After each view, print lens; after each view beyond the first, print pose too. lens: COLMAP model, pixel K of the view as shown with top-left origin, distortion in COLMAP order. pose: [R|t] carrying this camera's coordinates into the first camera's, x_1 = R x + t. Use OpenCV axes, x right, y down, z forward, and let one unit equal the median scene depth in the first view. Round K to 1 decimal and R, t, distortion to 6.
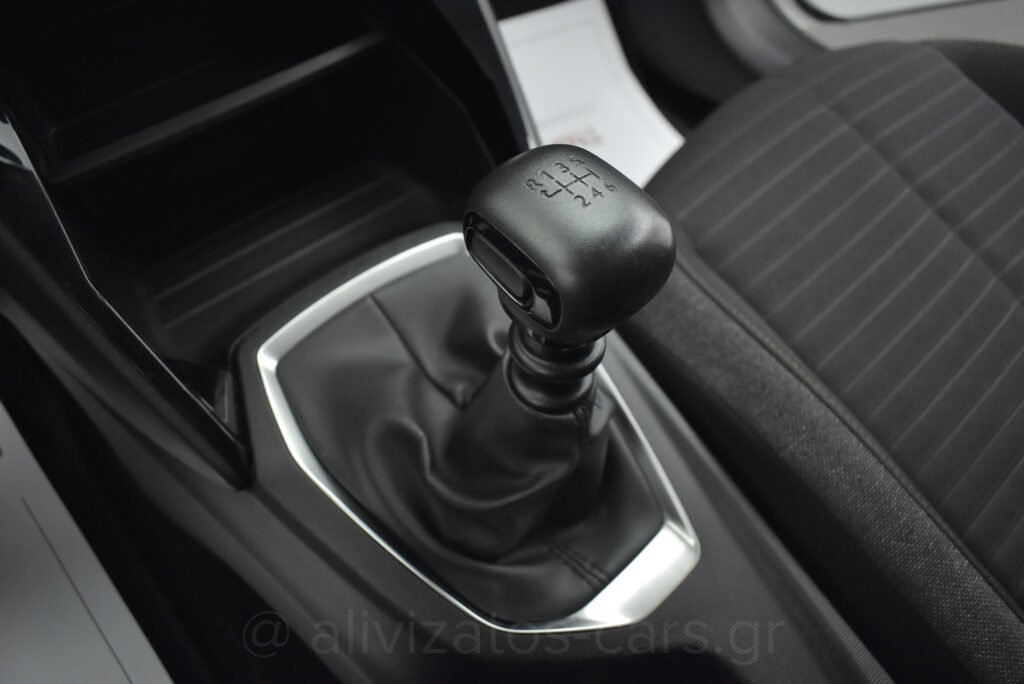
lens RADIAL K [[773.3, 0, 512.0], [0, 773.3, 342.0], [0, 0, 1]] dist [-0.093908, 0.004995]
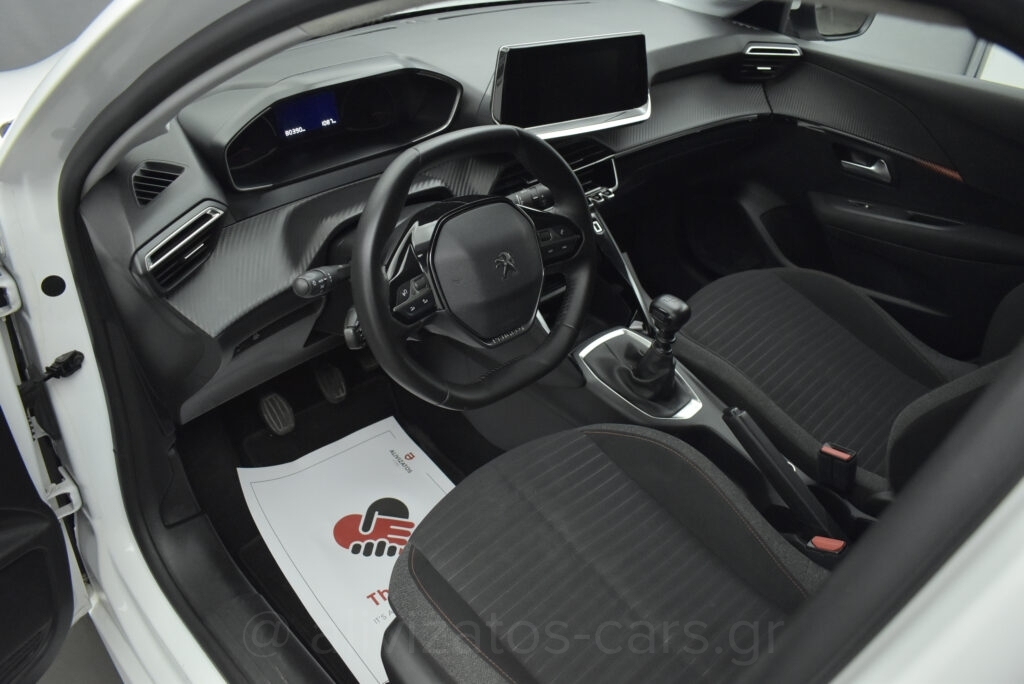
lens RADIAL K [[773.3, 0, 512.0], [0, 773.3, 342.0], [0, 0, 1]] dist [-0.093908, 0.004995]
pose [[0.998854, -0.025622, 0.040430, -0.786853], [0.036170, 0.957259, -0.286962, 0.987843], [-0.031350, 0.288096, 0.957088, -2.522555]]
